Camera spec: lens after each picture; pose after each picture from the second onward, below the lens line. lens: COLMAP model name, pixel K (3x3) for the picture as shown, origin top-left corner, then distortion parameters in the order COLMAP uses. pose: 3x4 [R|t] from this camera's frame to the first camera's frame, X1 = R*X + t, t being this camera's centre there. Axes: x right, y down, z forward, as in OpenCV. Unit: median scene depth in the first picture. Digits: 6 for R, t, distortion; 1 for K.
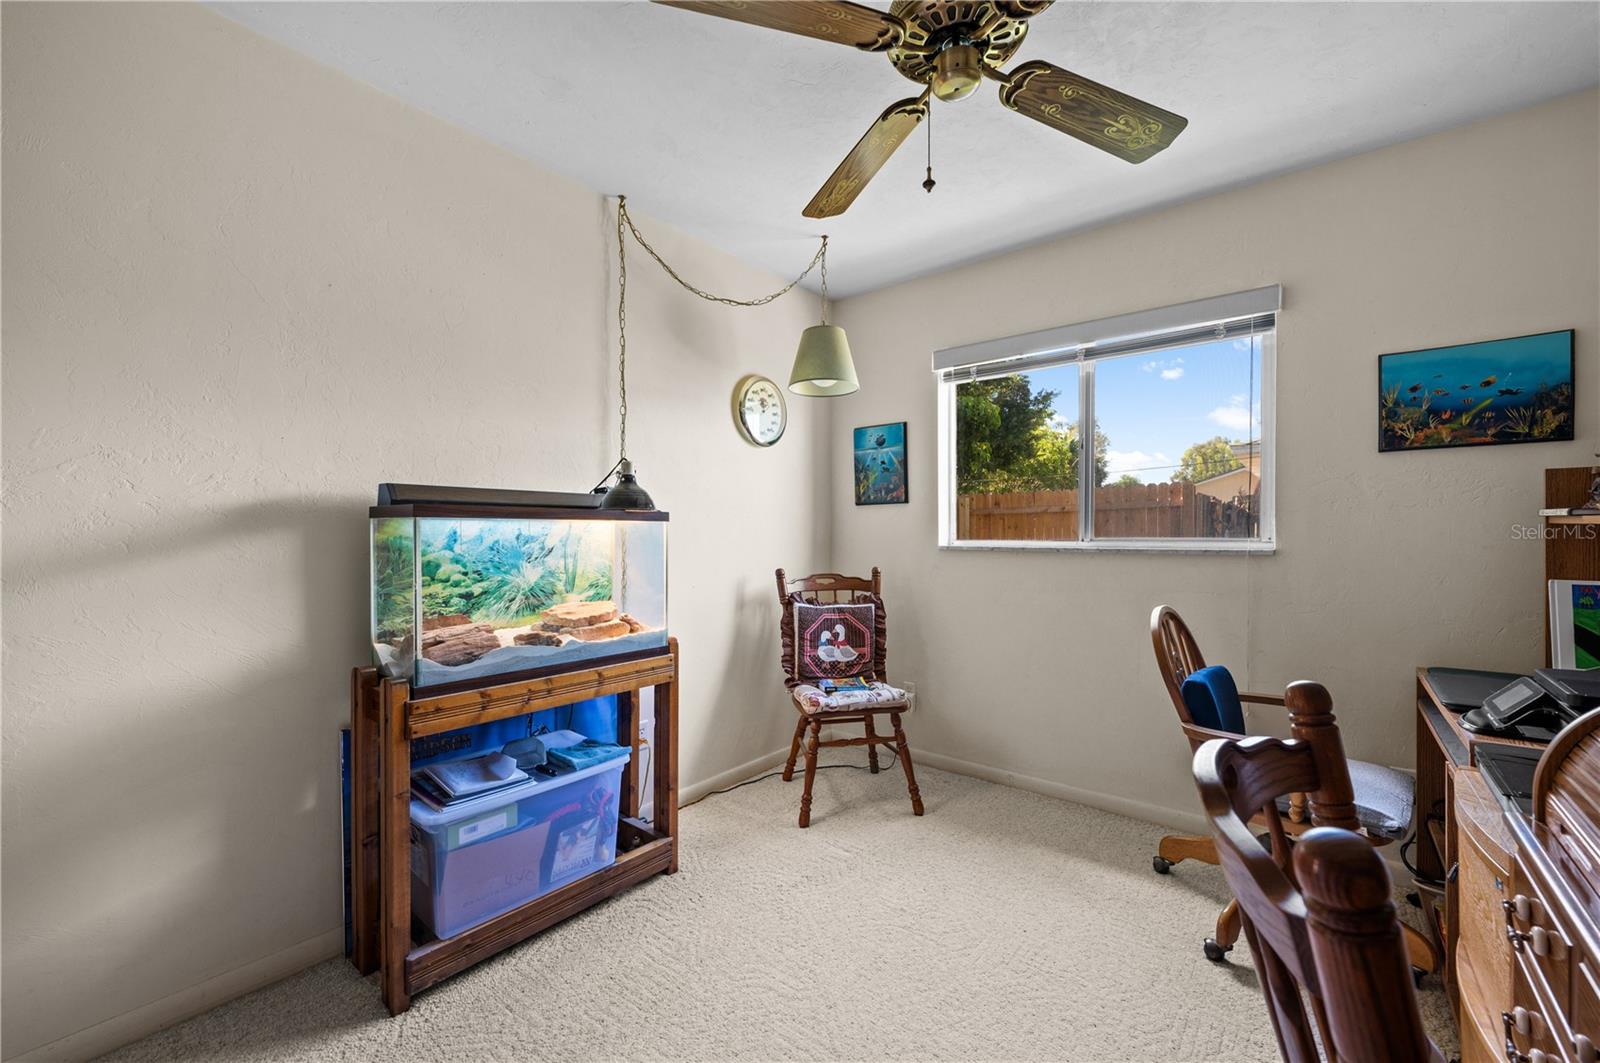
lens RADIAL K [[635.6, 0, 797.3], [0, 635.6, 538.6], [0, 0, 1]] dist [-0.000963, 0.000582]
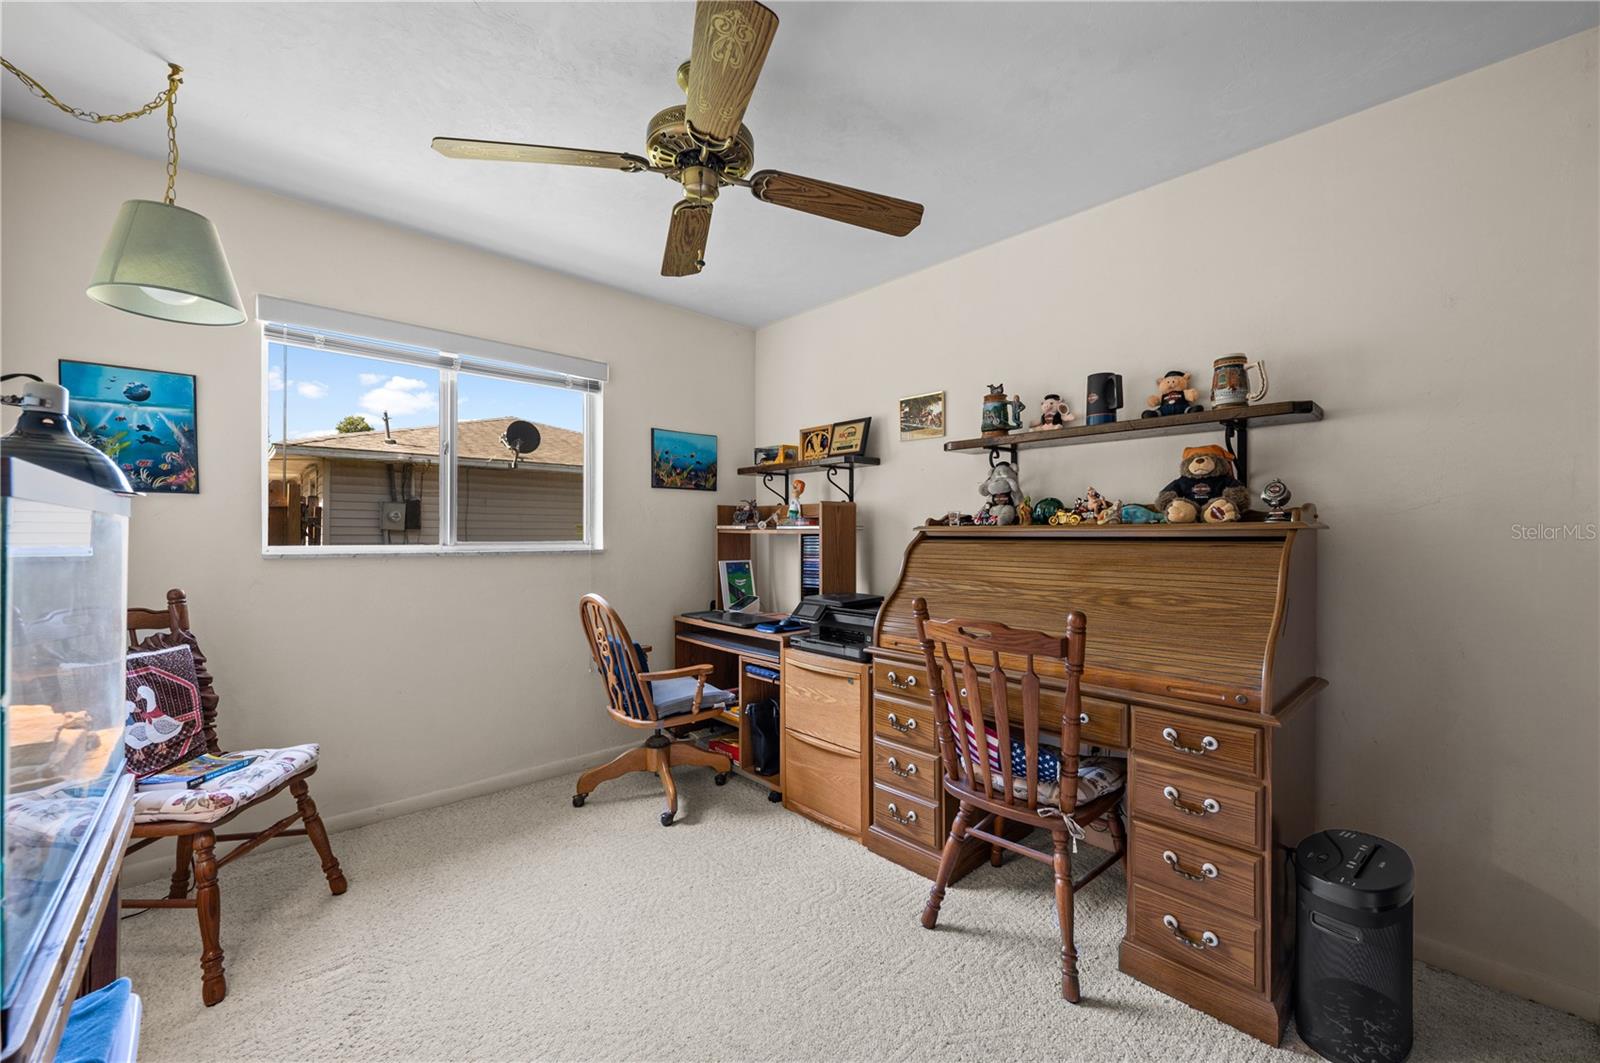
lens RADIAL K [[635.6, 0, 796.9], [0, 635.6, 530.1], [0, 0, 1]] dist [-0.000963, 0.000582]
pose [[0.140913, 0.009703, 0.989974, -0.507333], [0.007502, 0.999913, -0.010868, -0.004896], [-0.989994, 0.008958, 0.140828, 0.316211]]
